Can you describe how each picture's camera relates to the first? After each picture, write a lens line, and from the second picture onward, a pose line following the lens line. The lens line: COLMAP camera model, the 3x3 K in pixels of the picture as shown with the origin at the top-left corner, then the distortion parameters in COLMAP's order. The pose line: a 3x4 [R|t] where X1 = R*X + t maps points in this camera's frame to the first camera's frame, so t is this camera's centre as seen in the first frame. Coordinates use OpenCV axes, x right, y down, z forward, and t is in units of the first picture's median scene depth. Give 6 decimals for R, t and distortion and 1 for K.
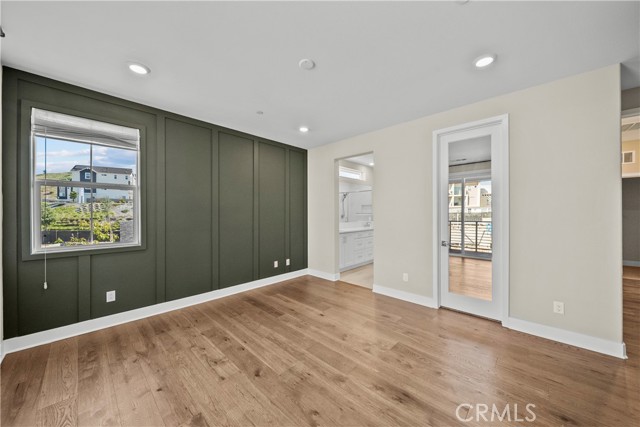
lens RADIAL K [[225.6, 0, 323.4], [0, 225.6, 217.6], [0, 0, 1]] dist [-0.000078, -0.000563]
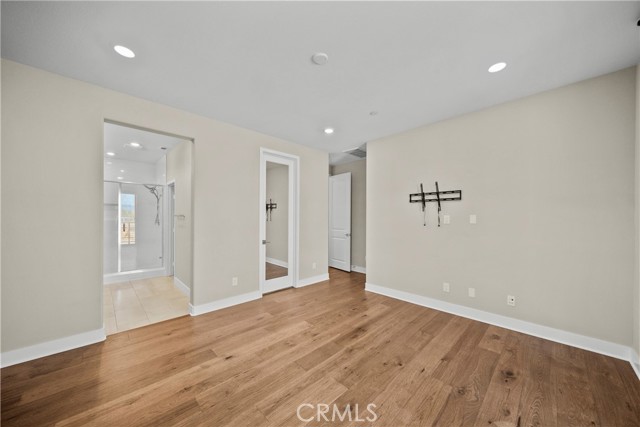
lens RADIAL K [[225.6, 0, 323.4], [0, 225.6, 217.6], [0, 0, 1]] dist [-0.000078, -0.000563]
pose [[0.039826, 0.001542, 0.999205, -0.790609], [0.015246, 0.999881, -0.002151, -0.009849], [-0.999090, 0.015320, 0.039798, 0.734009]]
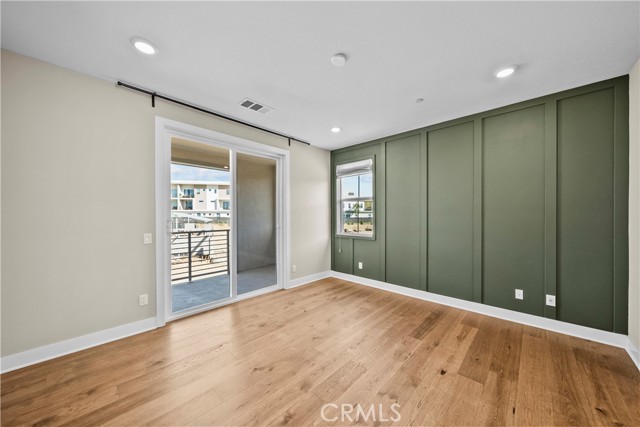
lens RADIAL K [[225.6, 0, 323.4], [0, 225.6, 217.6], [0, 0, 1]] dist [-0.000078, -0.000563]
pose [[-0.000698, 0.008089, -0.999967, 0.698981], [-0.018321, 0.999799, 0.008100, -0.007809], [0.999832, 0.018326, -0.000550, 0.722753]]
